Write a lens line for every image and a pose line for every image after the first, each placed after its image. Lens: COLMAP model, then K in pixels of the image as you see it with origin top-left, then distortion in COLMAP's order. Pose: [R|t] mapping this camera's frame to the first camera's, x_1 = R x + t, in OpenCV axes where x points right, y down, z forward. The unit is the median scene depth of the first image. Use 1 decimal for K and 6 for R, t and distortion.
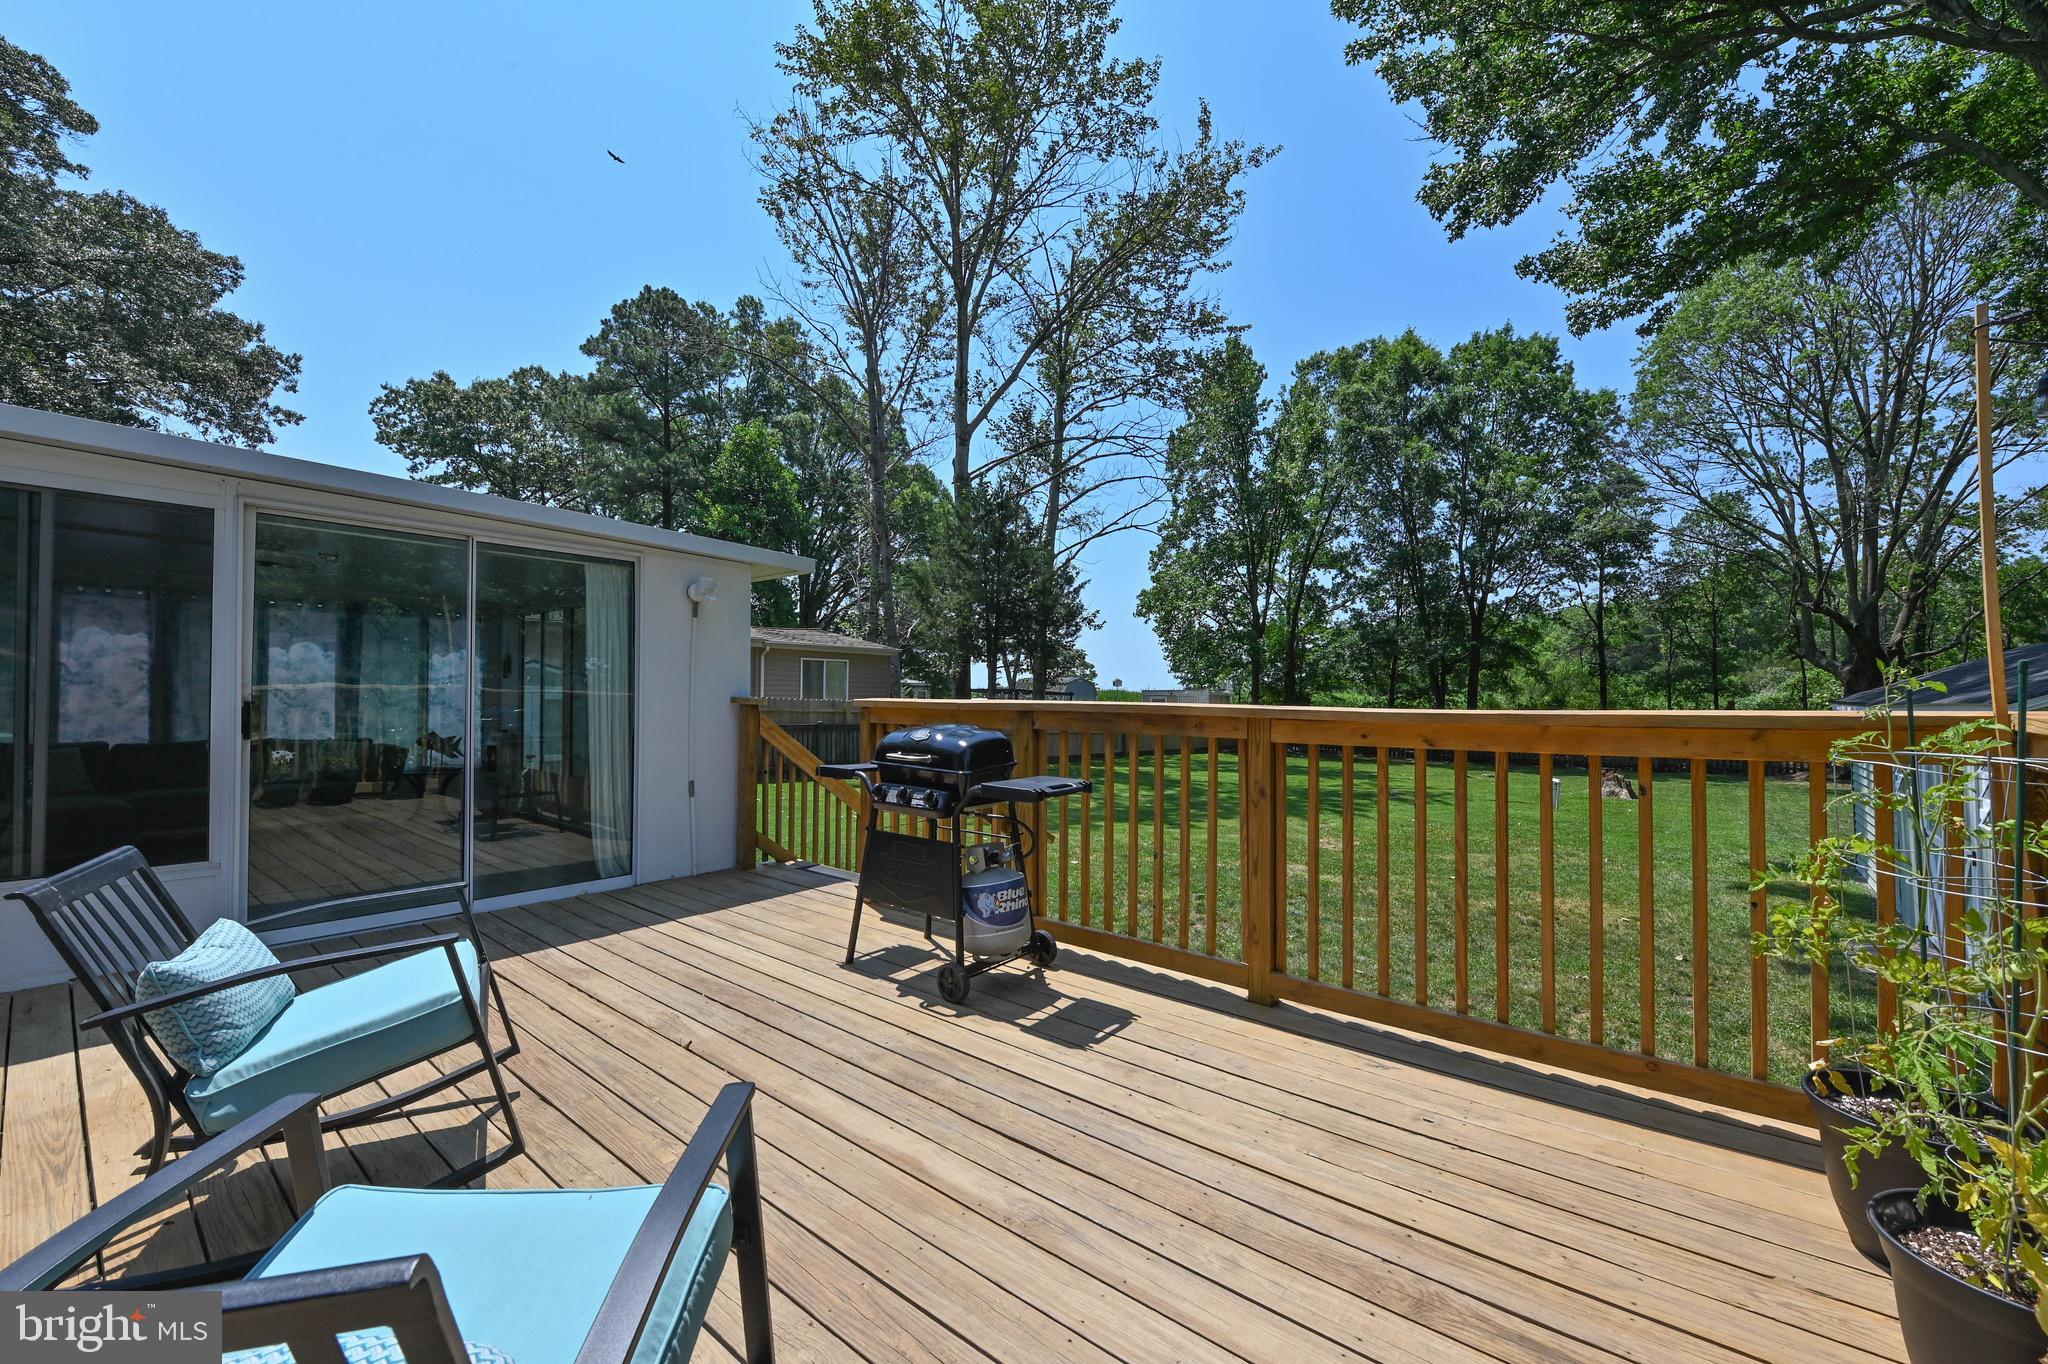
lens RADIAL K [[829.9, 0, 1024.0], [0, 829.9, 682.0], [0, 0, 1]] dist [0.013998, -0.000151]
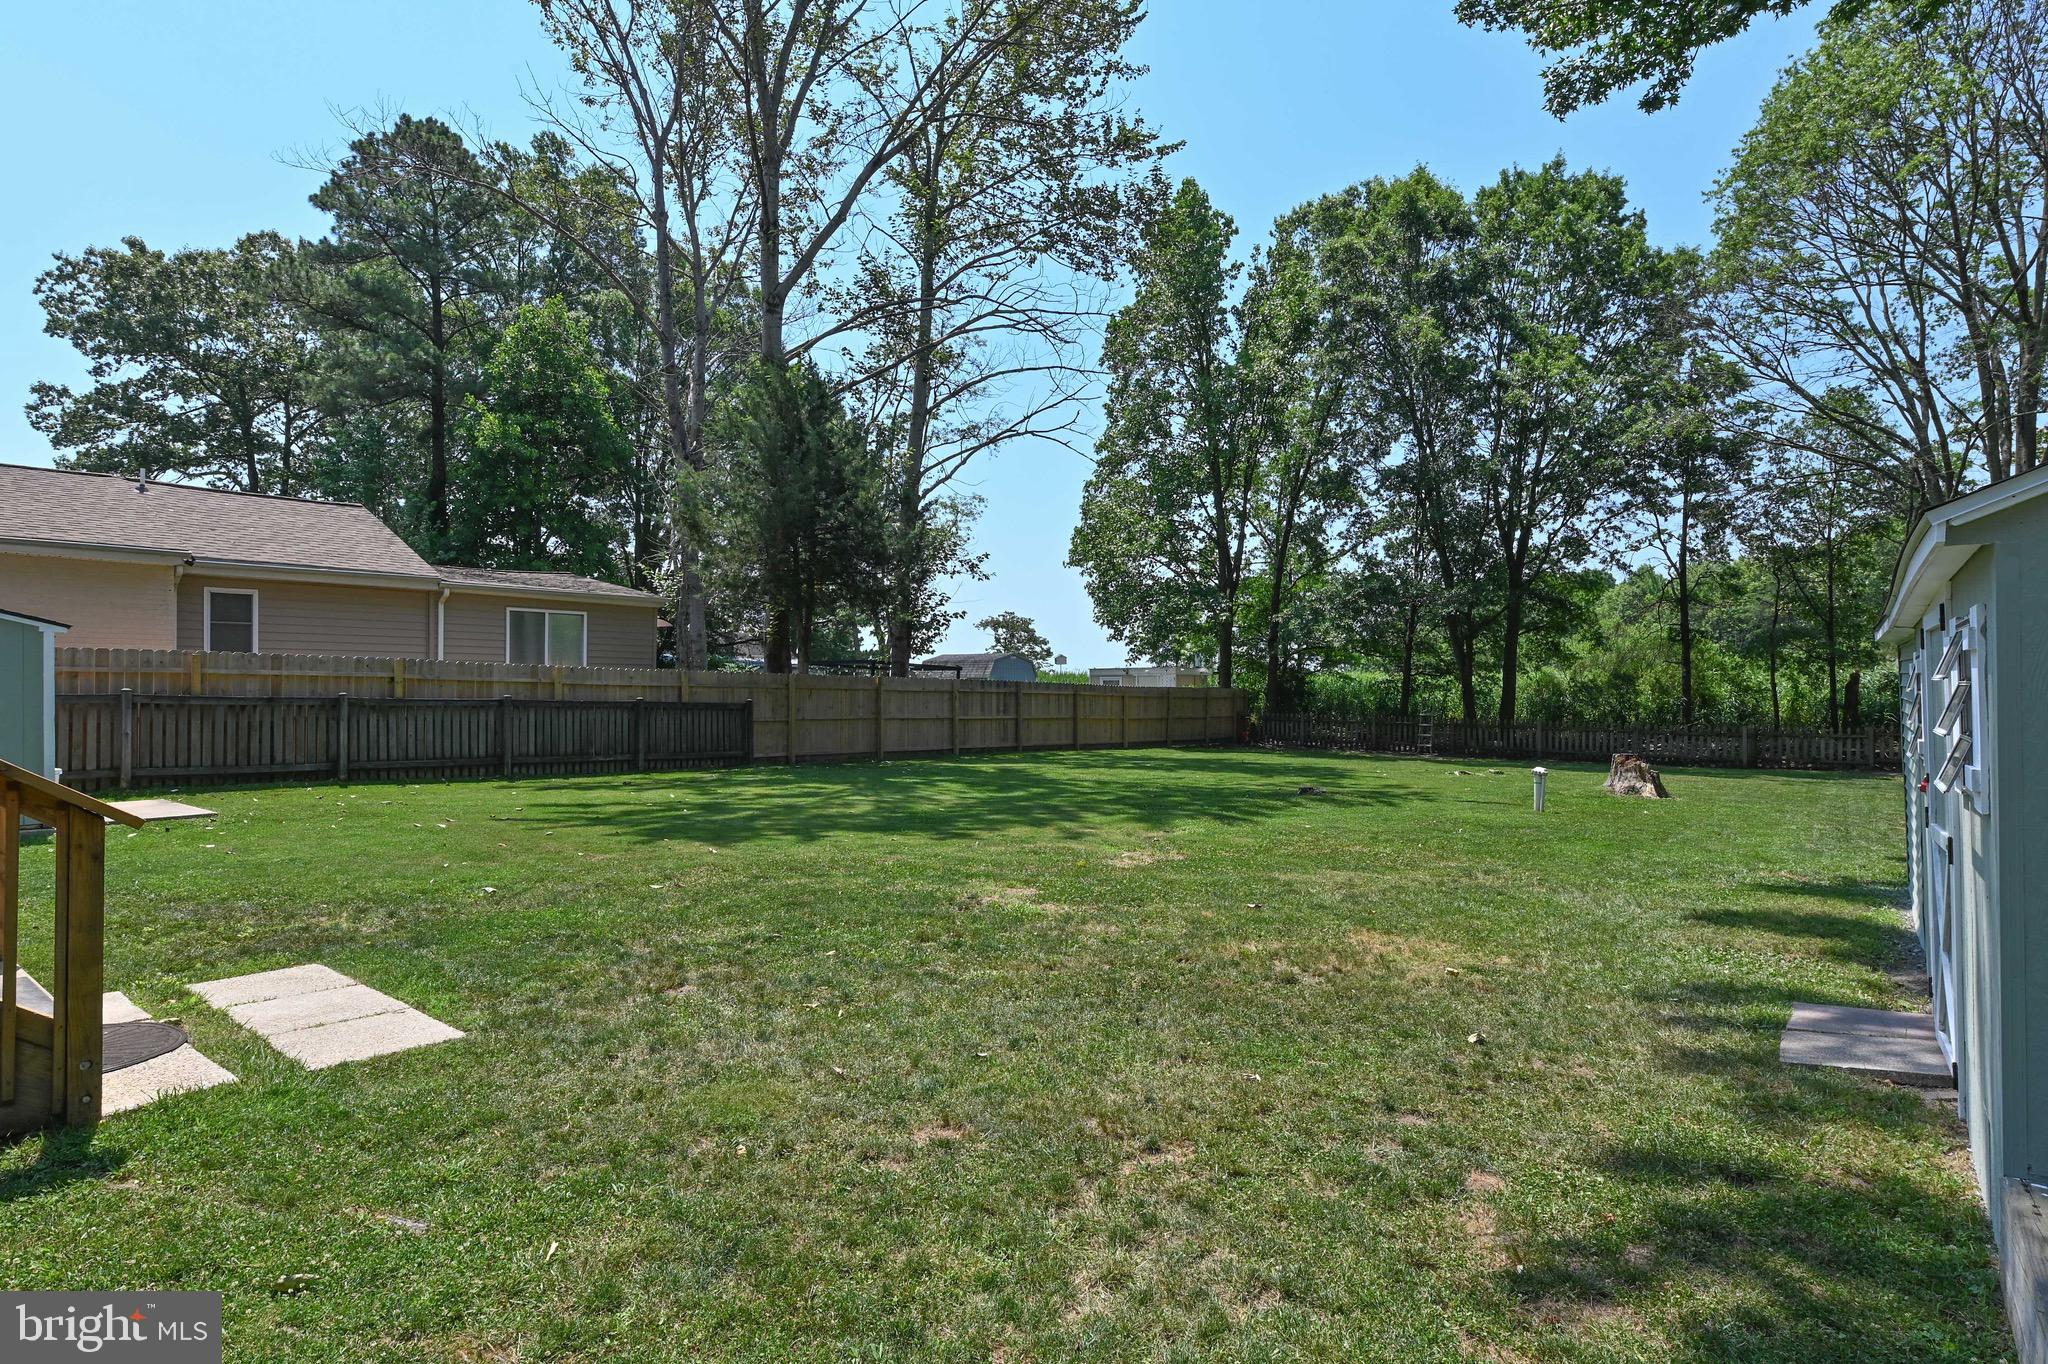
lens RADIAL K [[1076.4, 0, 1024.0], [0, 1076.4, 682.0], [0, 0, 1]] dist [0.002963, 0.002474]
pose [[0.999945, -0.003140, 0.010047, 0.099845], [0.003054, 0.999959, 0.008551, 0.017554], [-0.010074, -0.008520, 0.999913, 0.057592]]
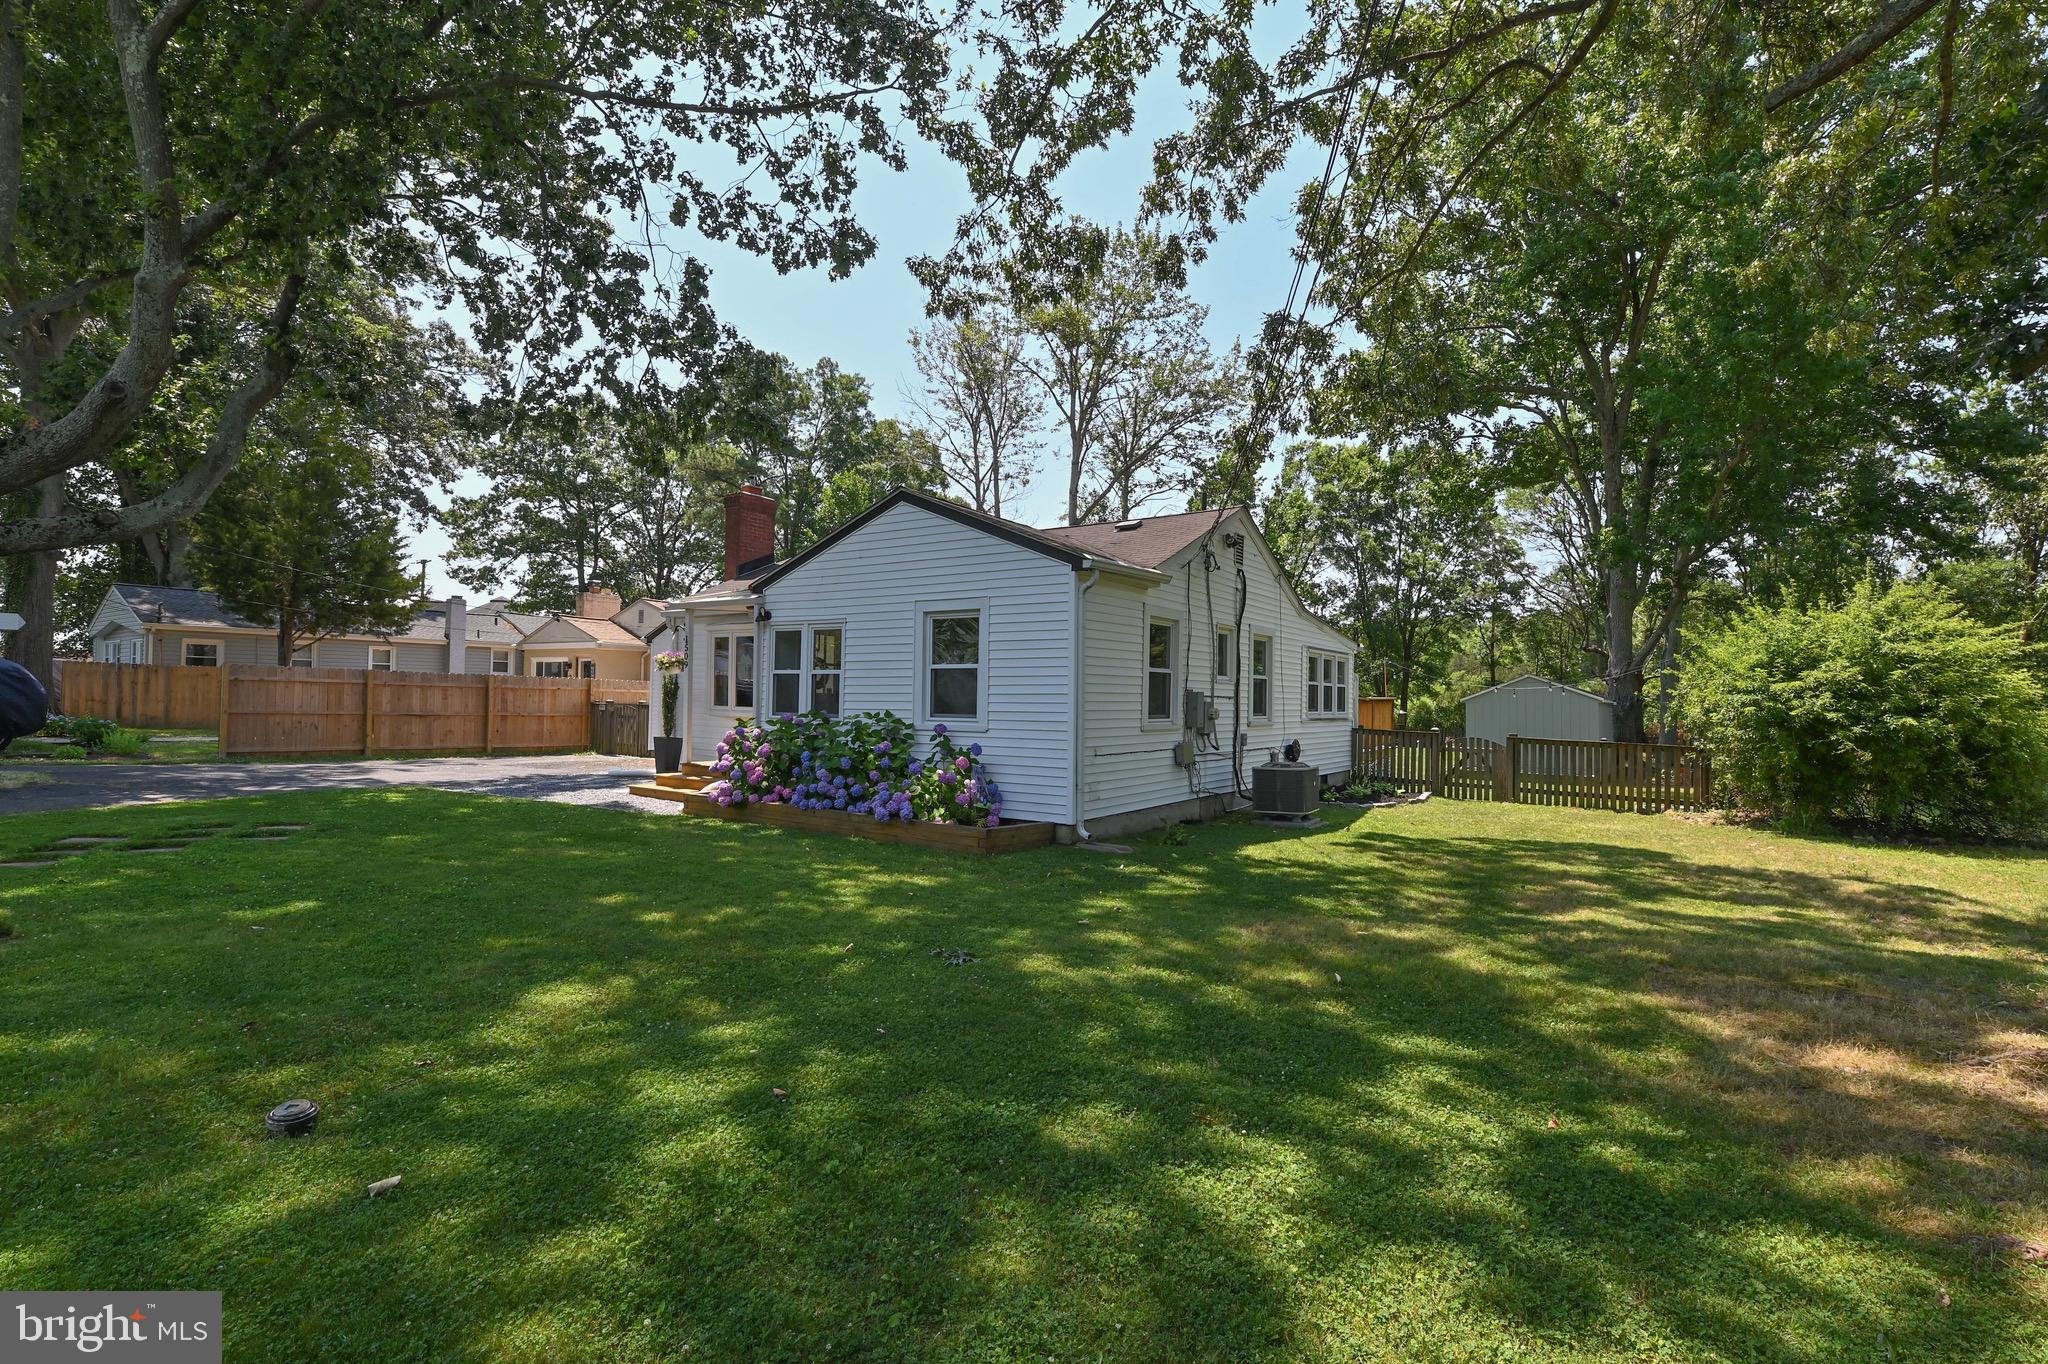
lens RADIAL K [[977.6, 0, 1024.0], [0, 977.6, 682.0], [0, 0, 1]] dist [-0.001692, -0.000194]
pose [[0.997036, 0.013058, 0.075824, -0.197402], [-0.012625, 0.999901, -0.006178, 0.004616], [-0.075897, 0.005202, 0.997102, -0.532294]]
